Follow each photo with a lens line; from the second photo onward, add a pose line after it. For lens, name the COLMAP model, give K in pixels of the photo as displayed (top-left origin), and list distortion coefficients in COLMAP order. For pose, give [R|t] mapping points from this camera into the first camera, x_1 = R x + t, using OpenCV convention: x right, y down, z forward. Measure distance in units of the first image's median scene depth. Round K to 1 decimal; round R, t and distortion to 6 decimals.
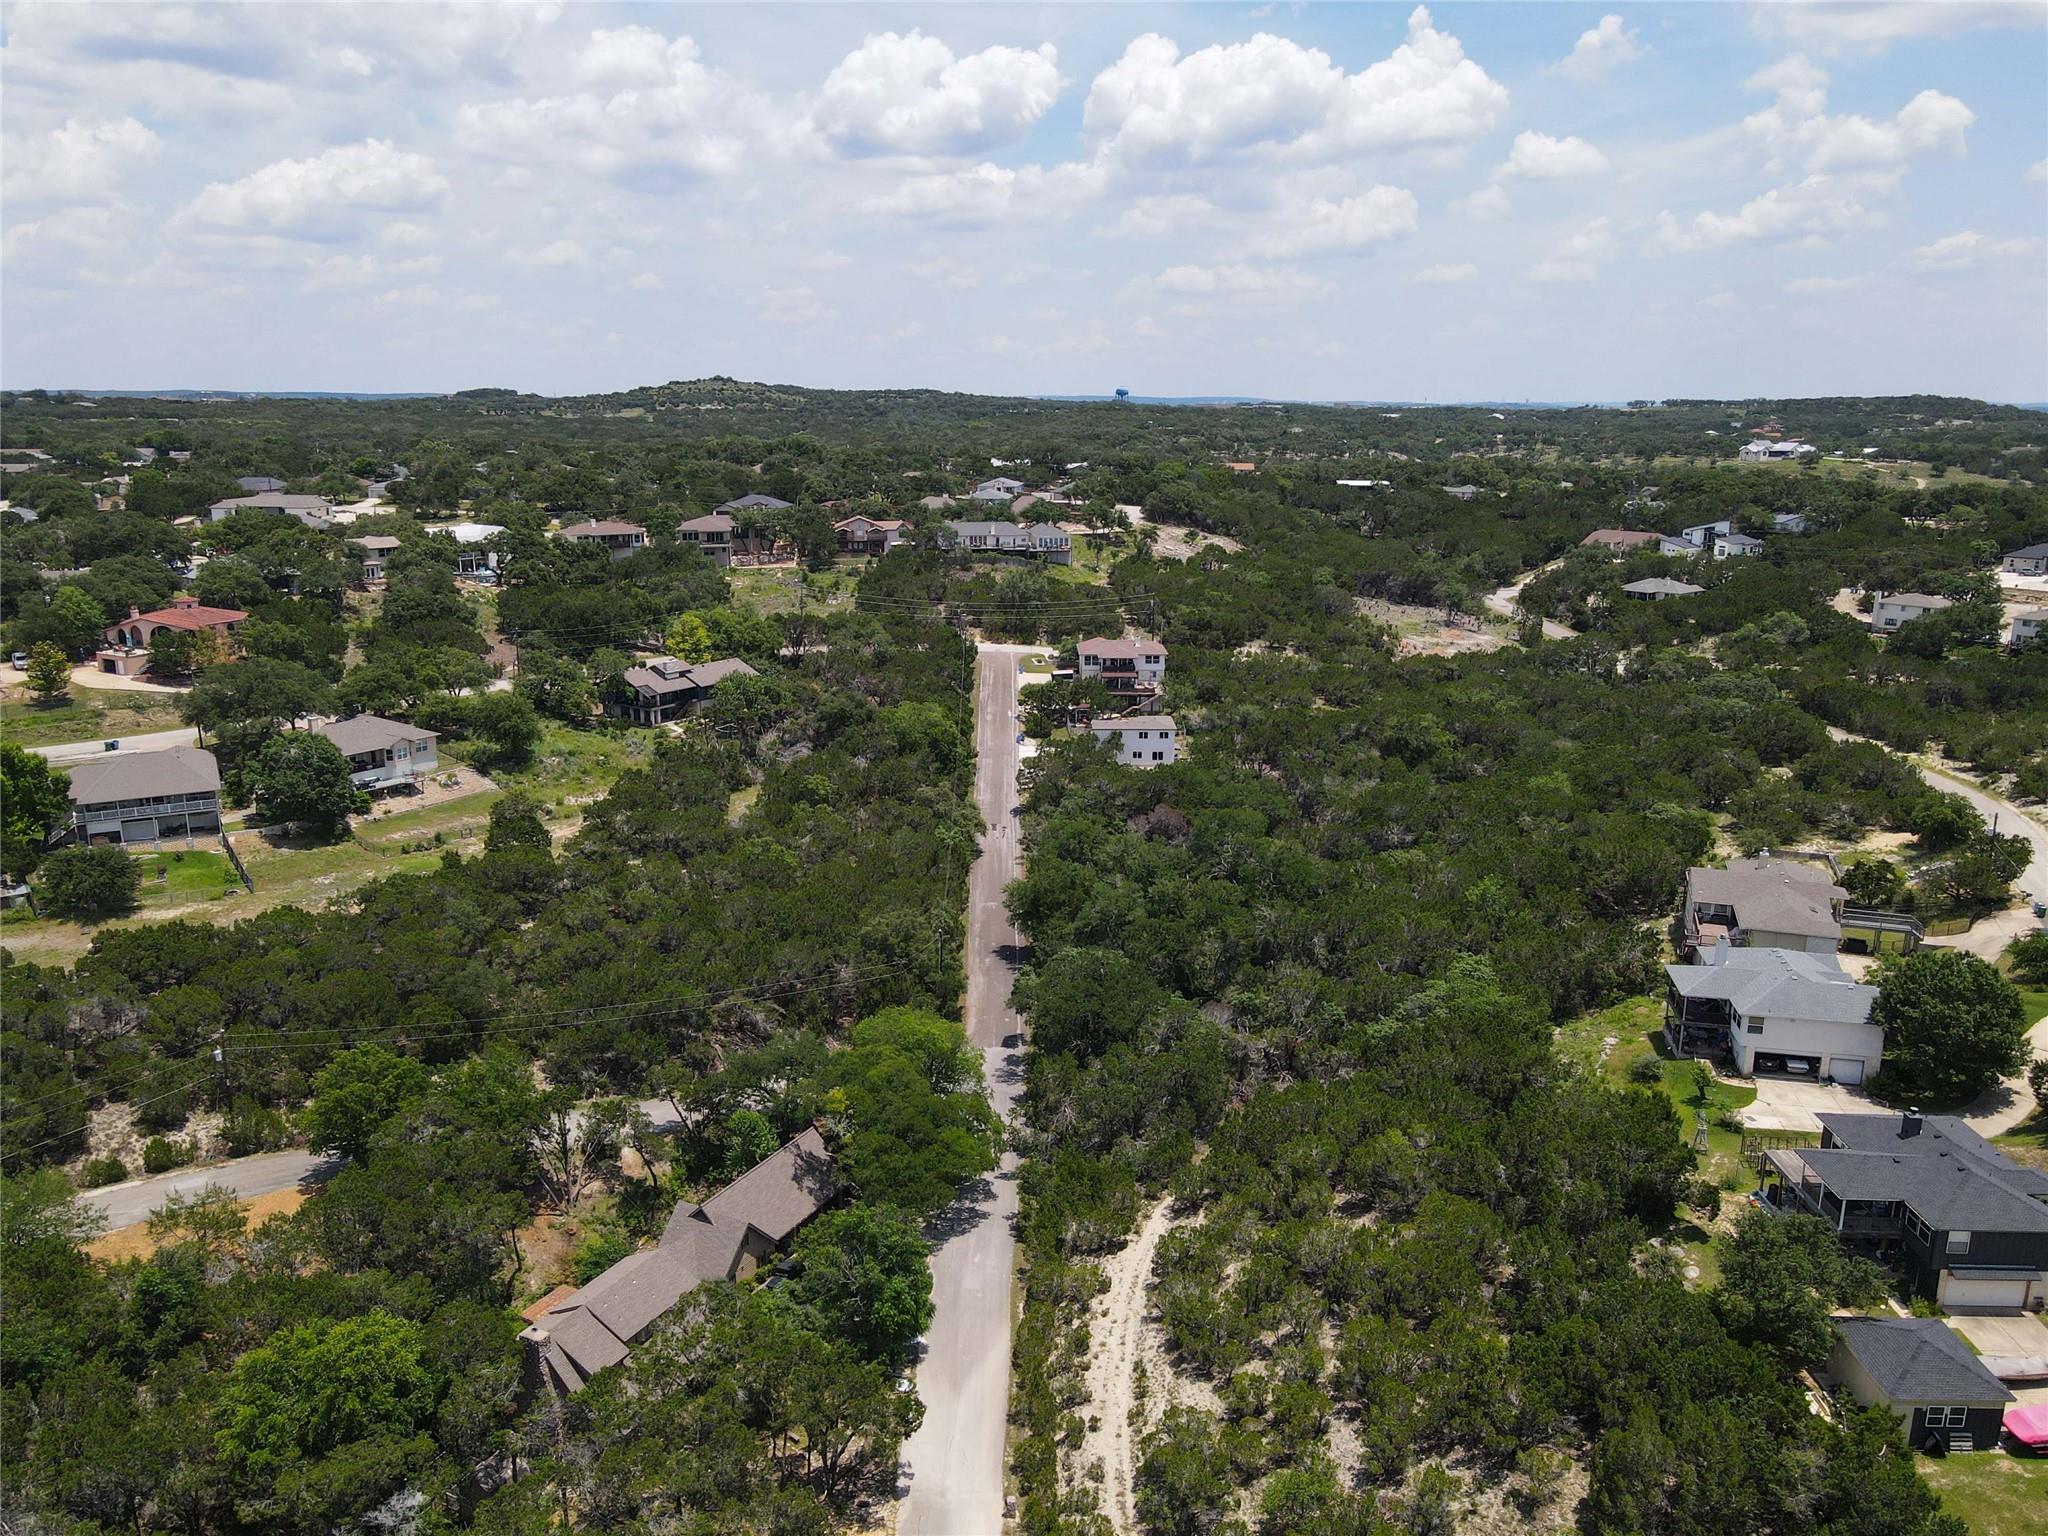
lens RADIAL K [[1511.9, 0, 1014.2], [0, 1511.9, 765.4], [0, 0, 1]] dist [0.011121, 0.014040]
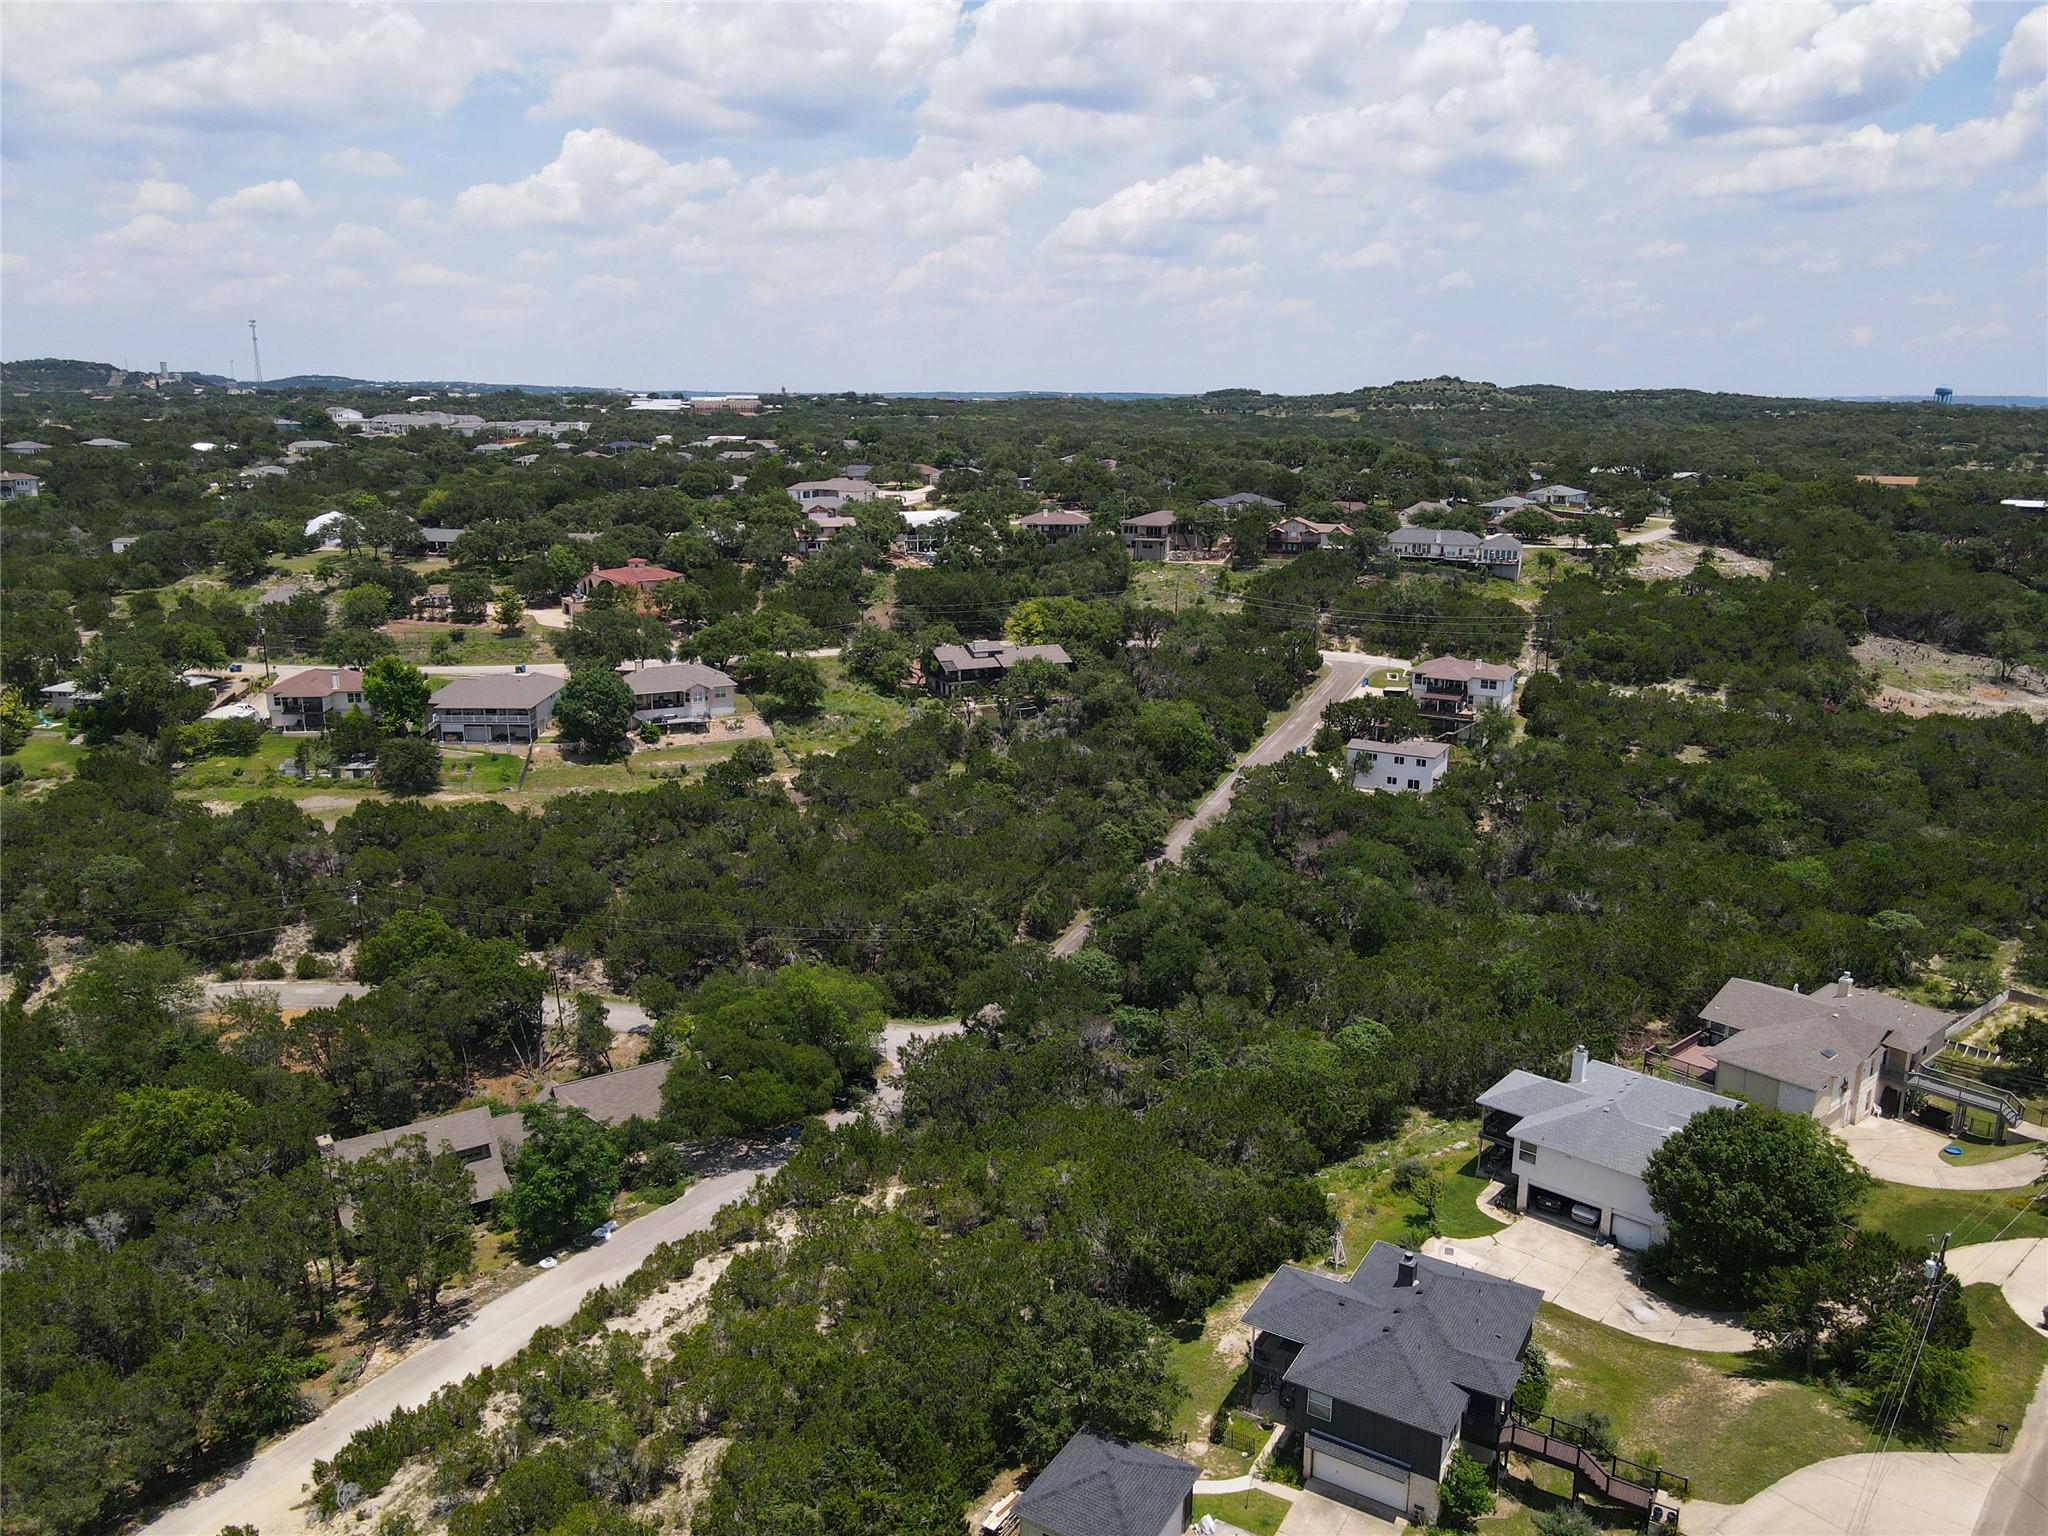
lens RADIAL K [[1513.6, 0, 1013.5], [0, 1513.6, 764.7], [0, 0, 1]] dist [0.002729, 0.034452]
pose [[0.874027, 0.117935, -0.471347, 0.316741], [-0.118223, 0.992560, 0.029124, -0.016201], [0.471275, 0.030269, 0.881467, 0.065201]]
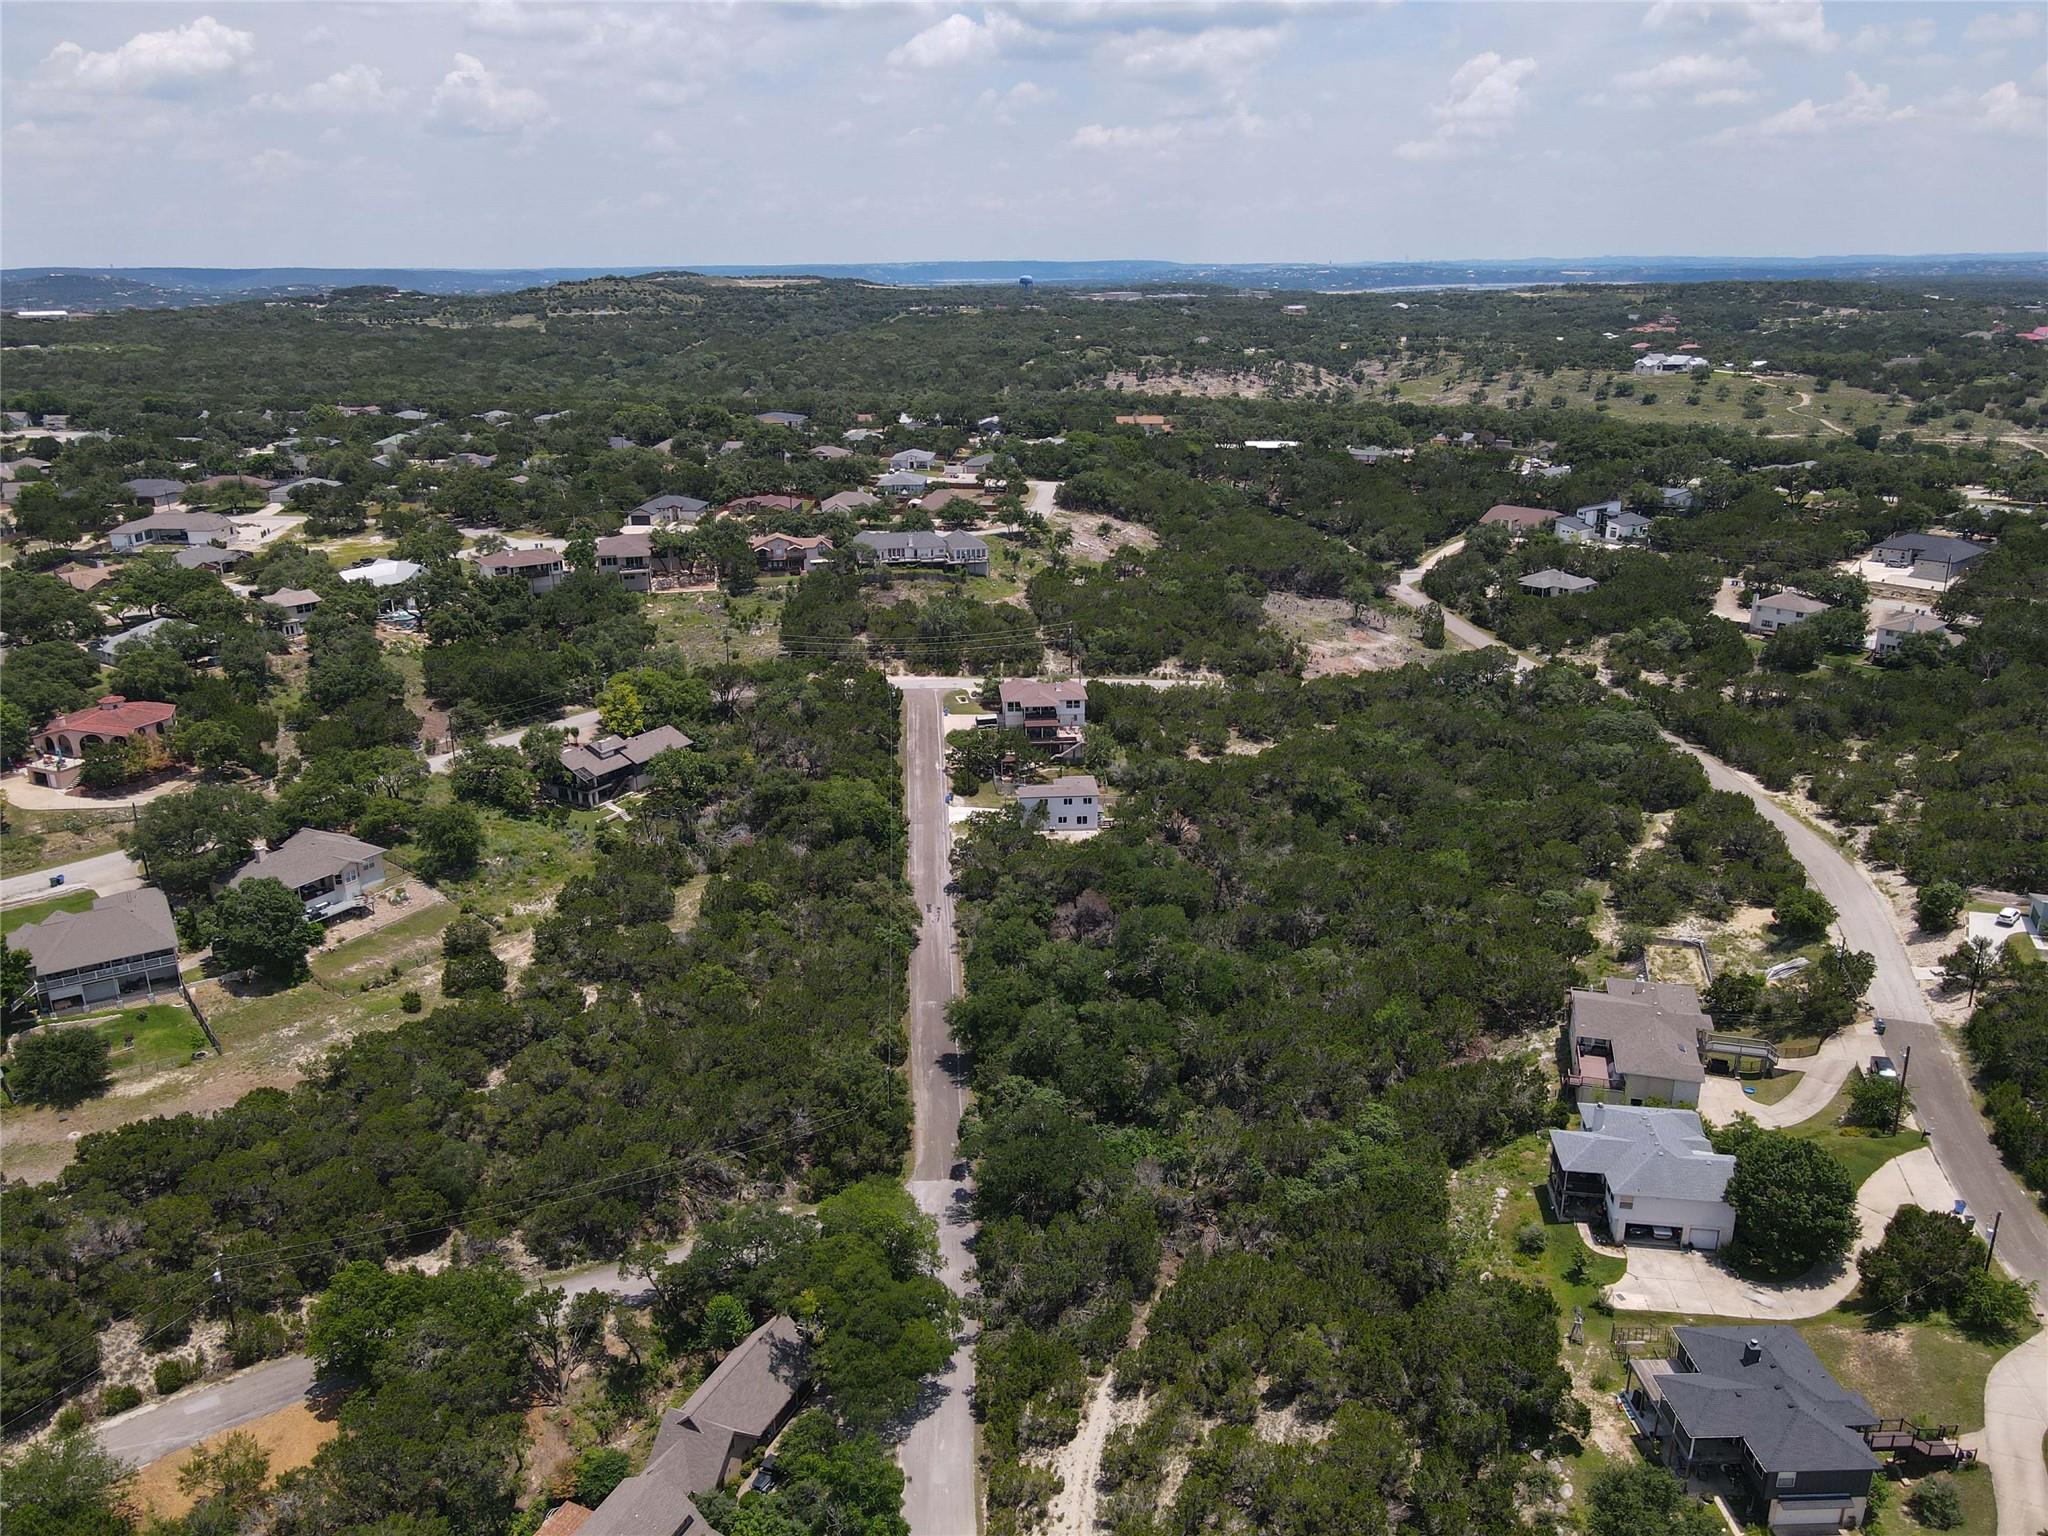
lens RADIAL K [[1511.9, 0, 1014.2], [0, 1511.9, 765.4], [0, 0, 1]] dist [0.011121, 0.014040]
pose [[0.997943, -0.030992, 0.056114, -0.009422], [0.026062, 0.995907, 0.086542, -0.135560], [-0.058567, -0.084902, 0.994667, -0.034053]]
